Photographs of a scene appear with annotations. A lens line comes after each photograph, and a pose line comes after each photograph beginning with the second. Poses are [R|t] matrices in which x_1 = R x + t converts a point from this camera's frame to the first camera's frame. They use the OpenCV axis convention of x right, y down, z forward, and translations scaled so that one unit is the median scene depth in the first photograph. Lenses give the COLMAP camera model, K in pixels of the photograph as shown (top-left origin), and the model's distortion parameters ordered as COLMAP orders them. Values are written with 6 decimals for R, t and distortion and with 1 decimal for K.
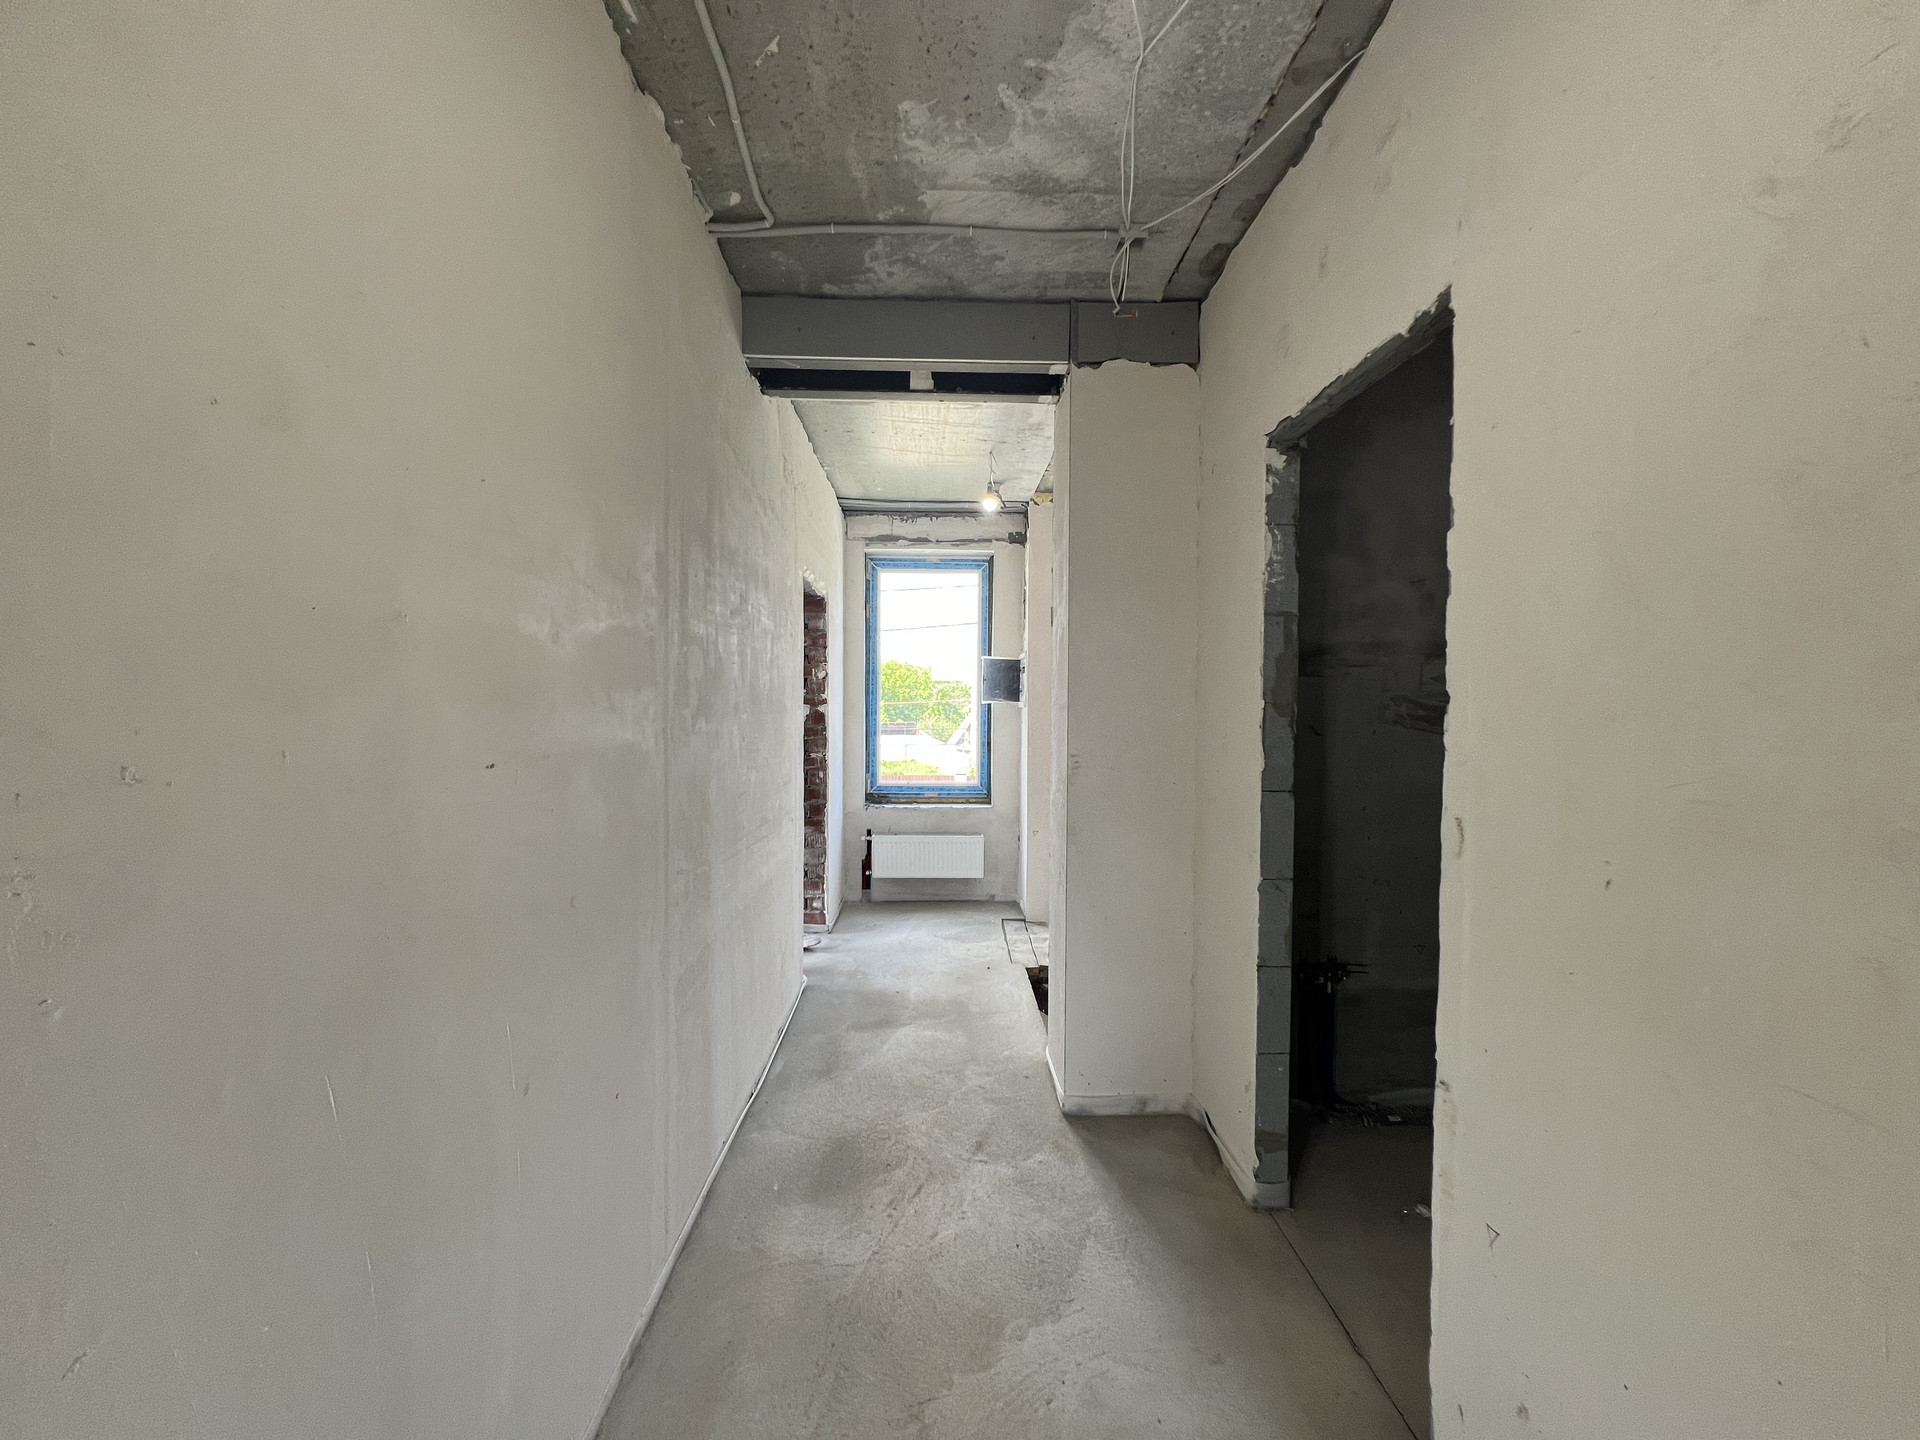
lens RADIAL K [[769.4, 0, 960.3], [0, 769.4, 725.6], [0, 0, 1]] dist [-0.001358, 0.000741]
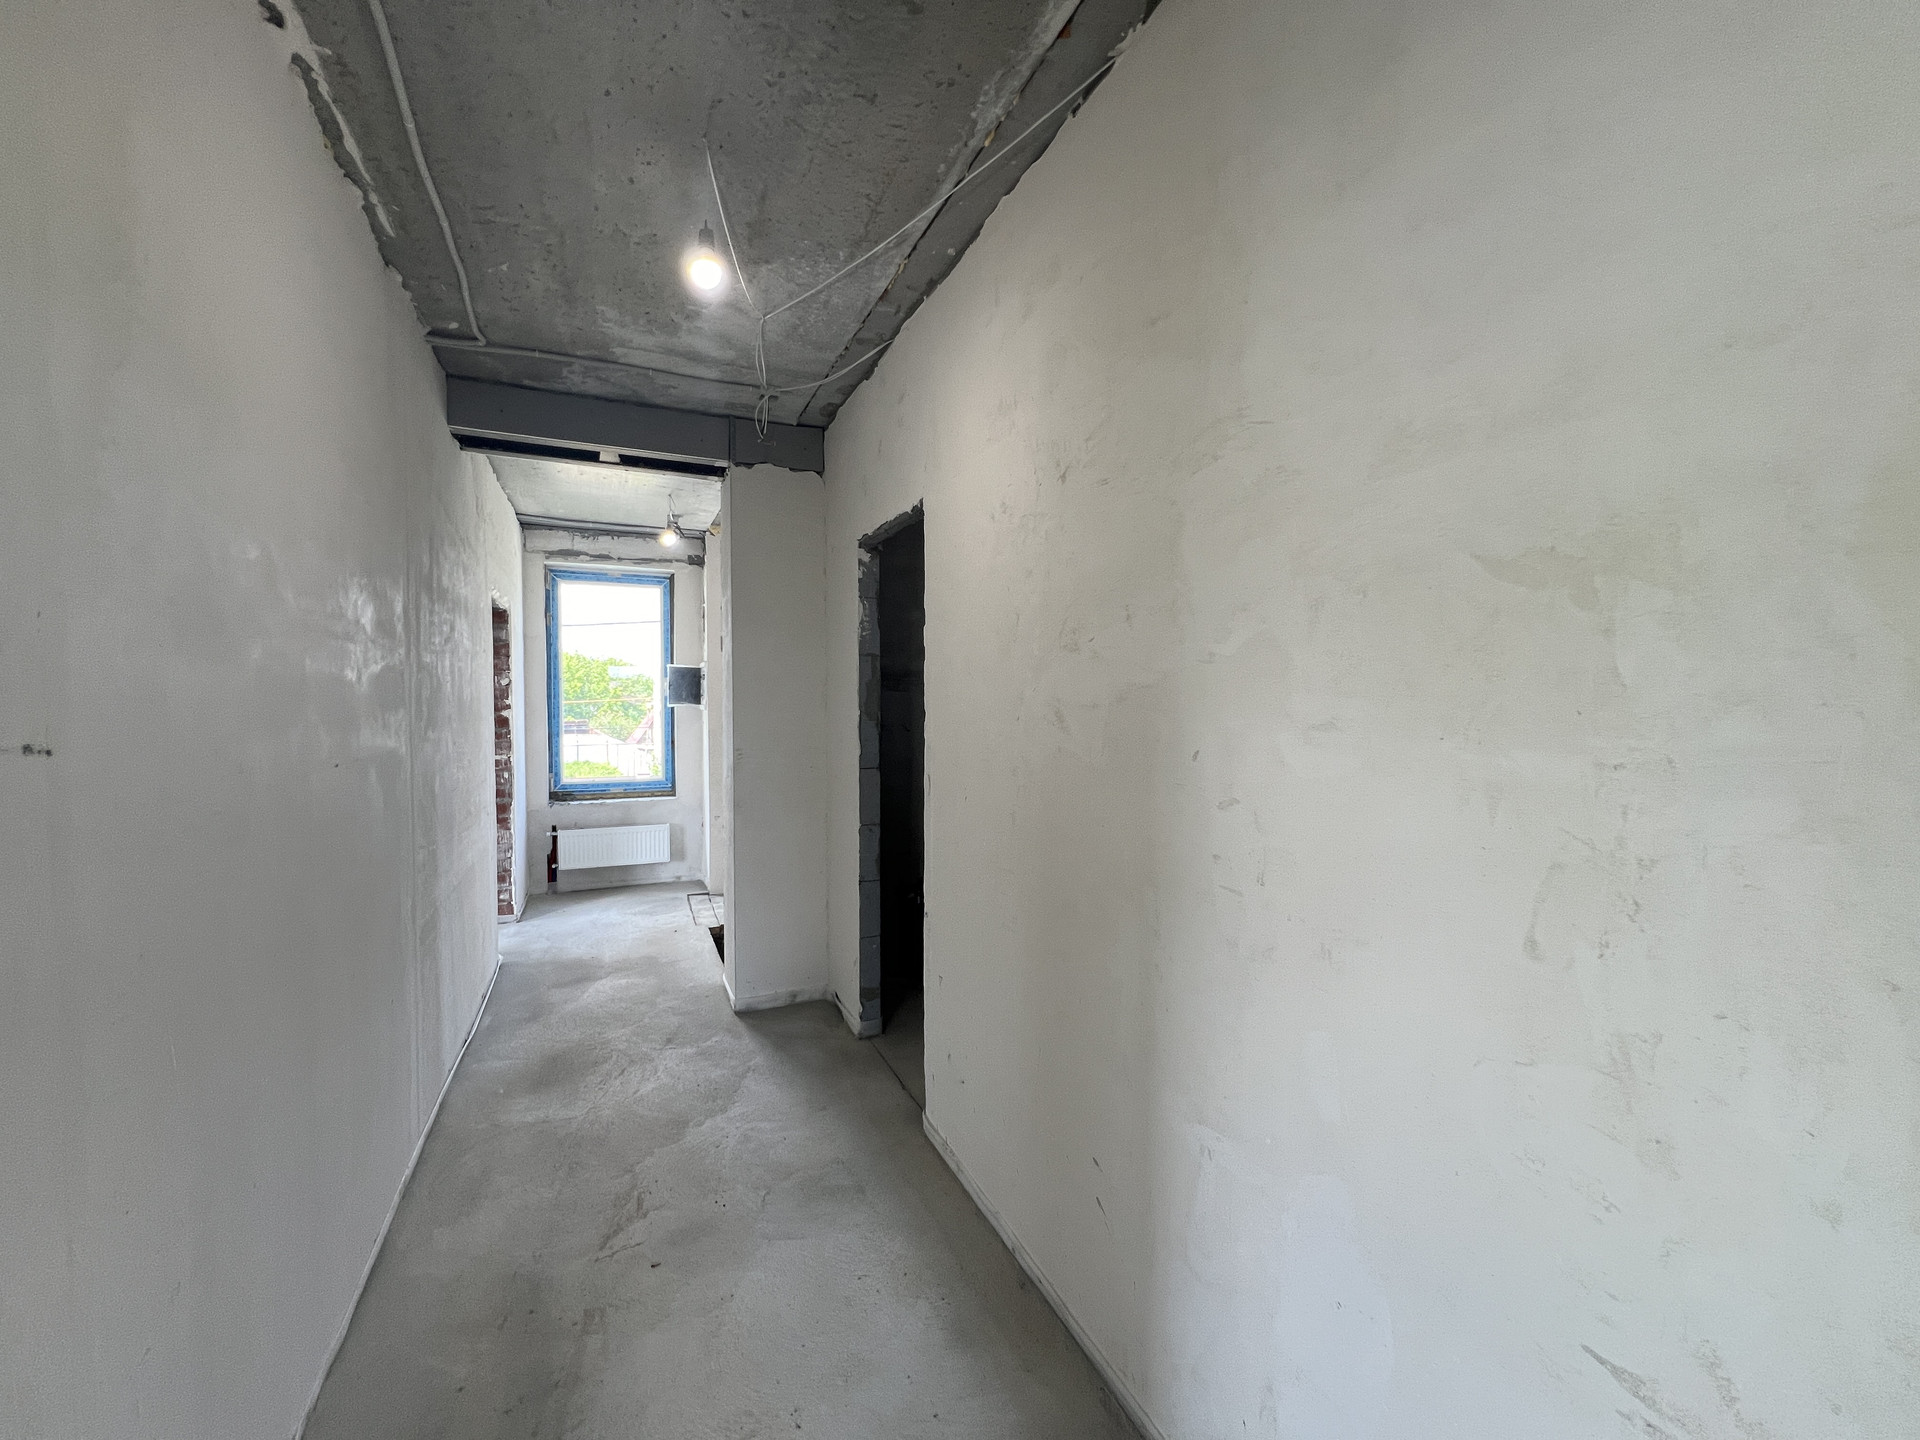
lens RADIAL K [[769.4, 0, 960.3], [0, 769.4, 725.6], [0, 0, 1]] dist [-0.001358, 0.000741]
pose [[0.923421, -0.017315, 0.383399, -0.011789], [0.014662, 0.999844, 0.009842, -0.012084], [-0.383509, -0.003467, 0.923531, -0.435961]]
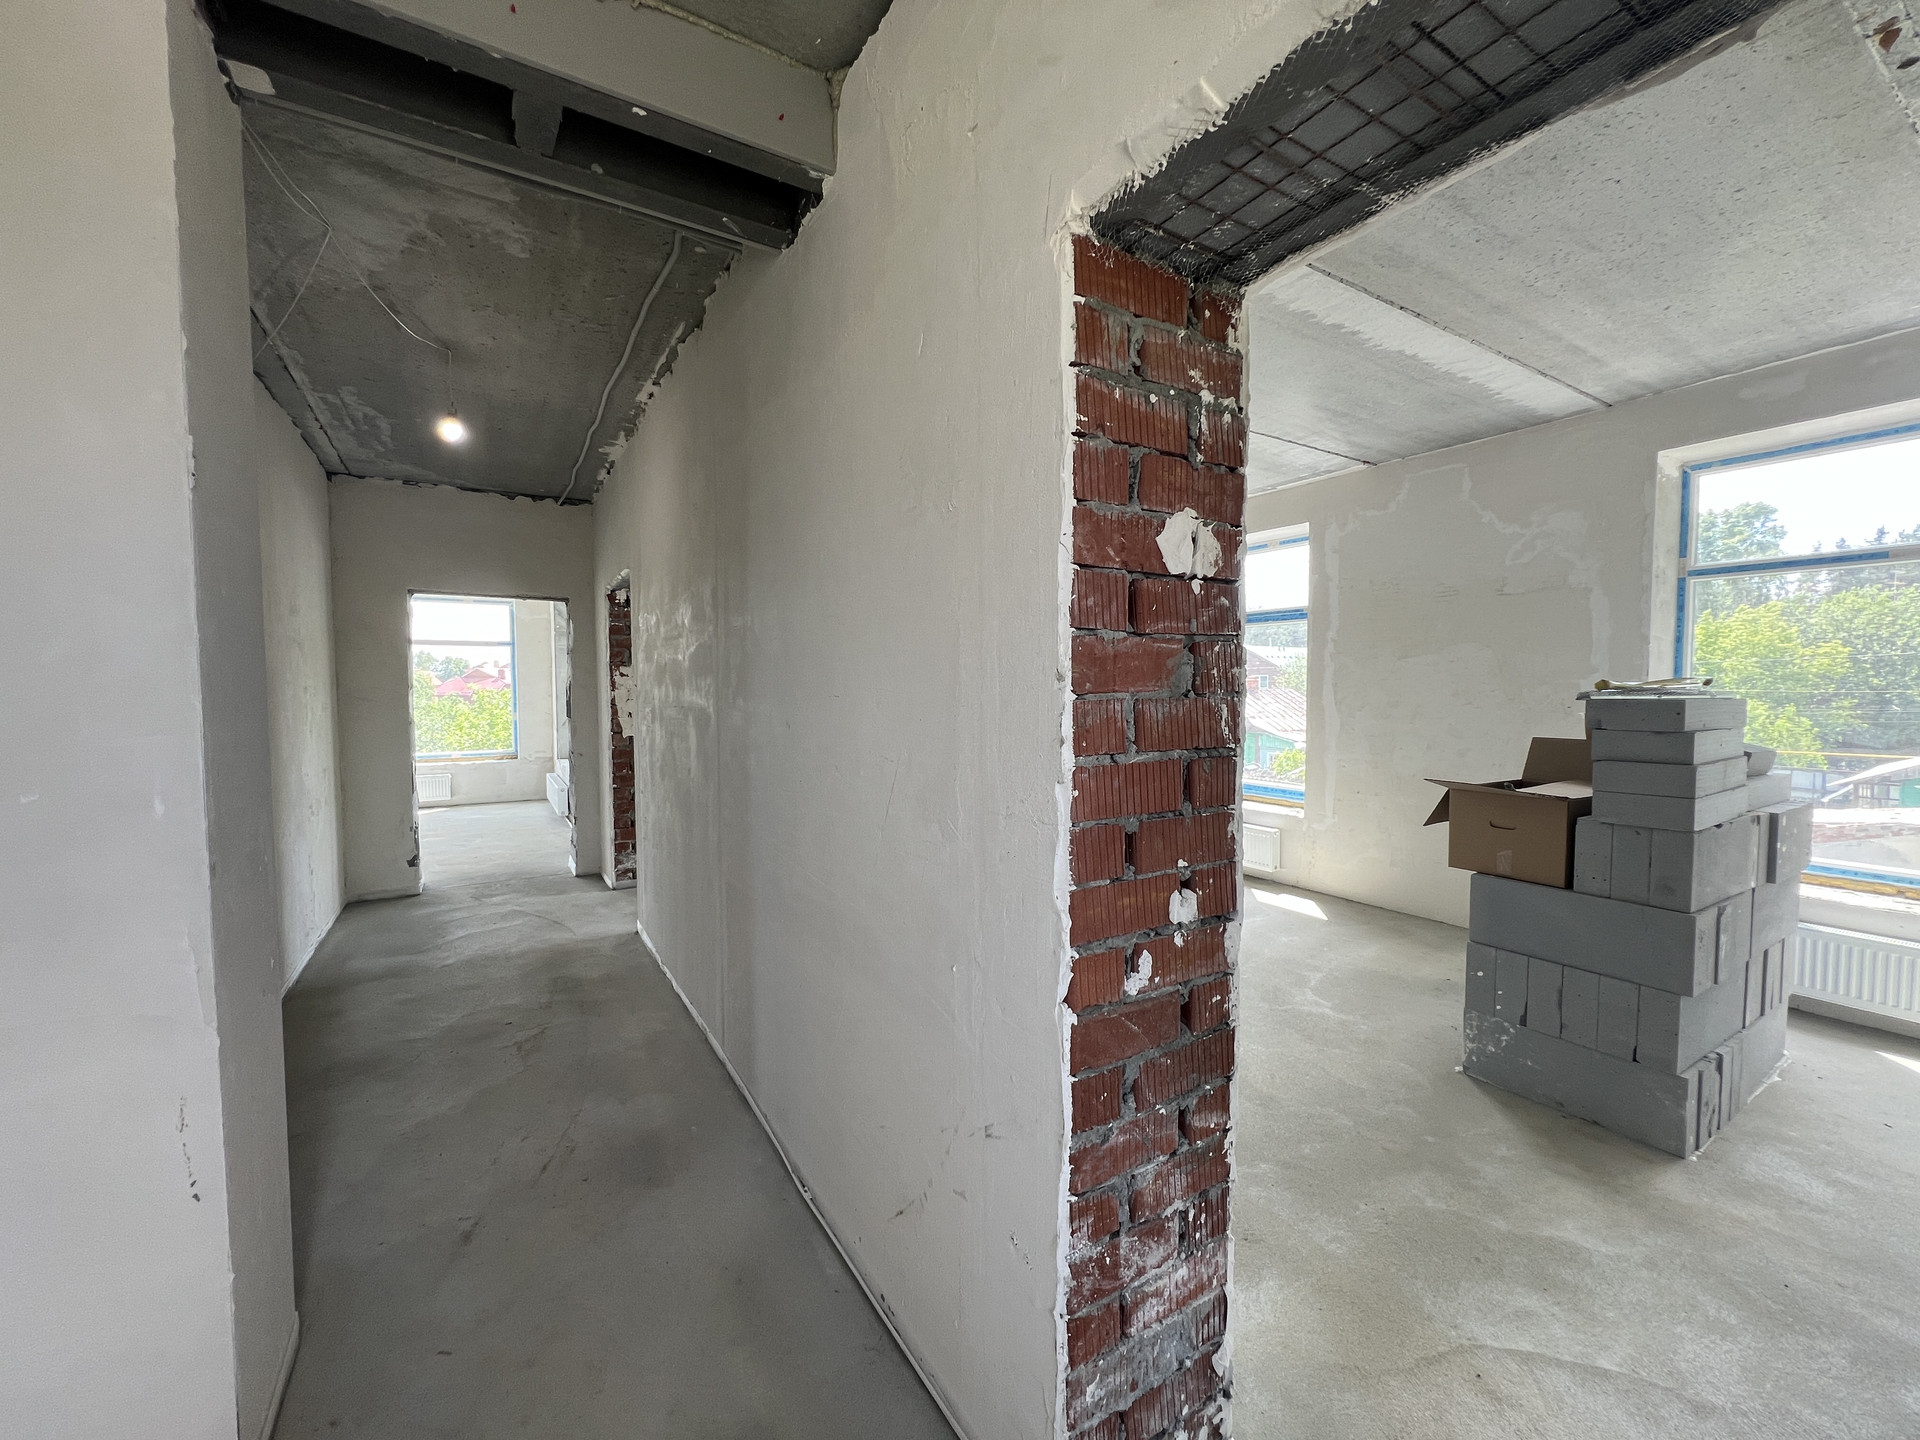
lens RADIAL K [[768.9, 0, 957.8], [0, 768.9, 721.1], [0, 0, 1]] dist [-0.001108, 0.000615]
pose [[-0.868438, 0.020946, -0.495356, -0.033555], [-0.013170, 0.997780, 0.065281, -0.046594], [0.495623, 0.063217, -0.866234, 1.883310]]
